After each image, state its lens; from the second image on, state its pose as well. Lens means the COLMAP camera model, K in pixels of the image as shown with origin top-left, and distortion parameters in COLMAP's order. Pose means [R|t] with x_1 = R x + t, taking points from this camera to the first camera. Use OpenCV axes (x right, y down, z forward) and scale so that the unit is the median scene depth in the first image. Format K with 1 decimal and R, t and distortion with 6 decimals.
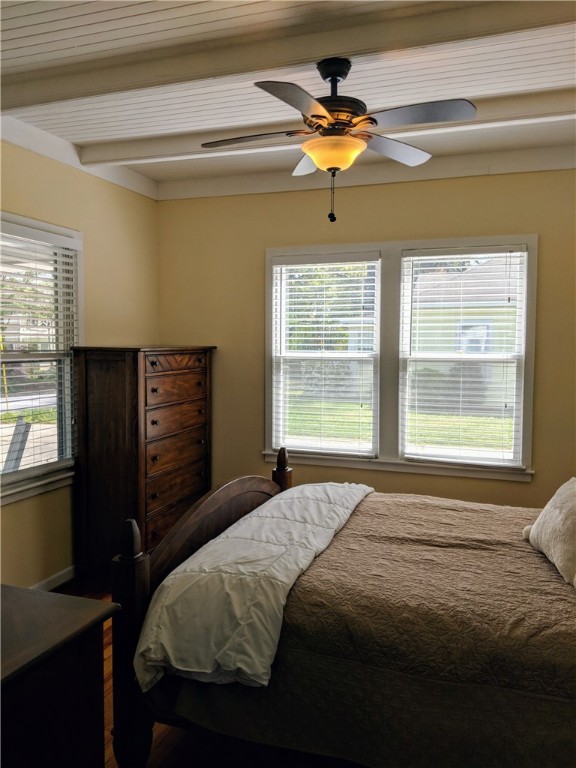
lens RADIAL K [[617.3, 0, 299.2], [0, 617.3, 384.5], [0, 0, 1]] dist [0.077989, -0.171611]
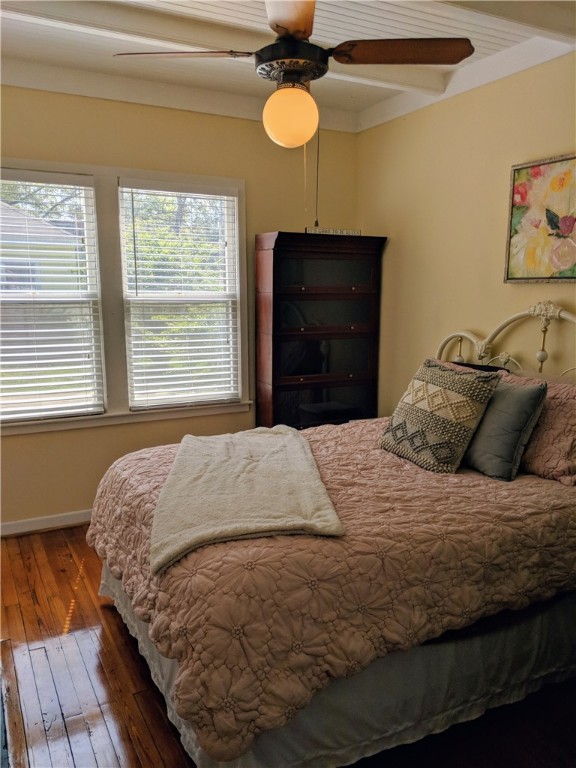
lens RADIAL K [[617.3, 0, 299.2], [0, 617.3, 384.5], [0, 0, 1]] dist [0.077989, -0.171611]
pose [[0.683928, -0.117952, 0.719951, -0.334441], [0.050951, 0.992156, 0.114147, -0.010216], [-0.727768, -0.041386, 0.684573, 0.180034]]
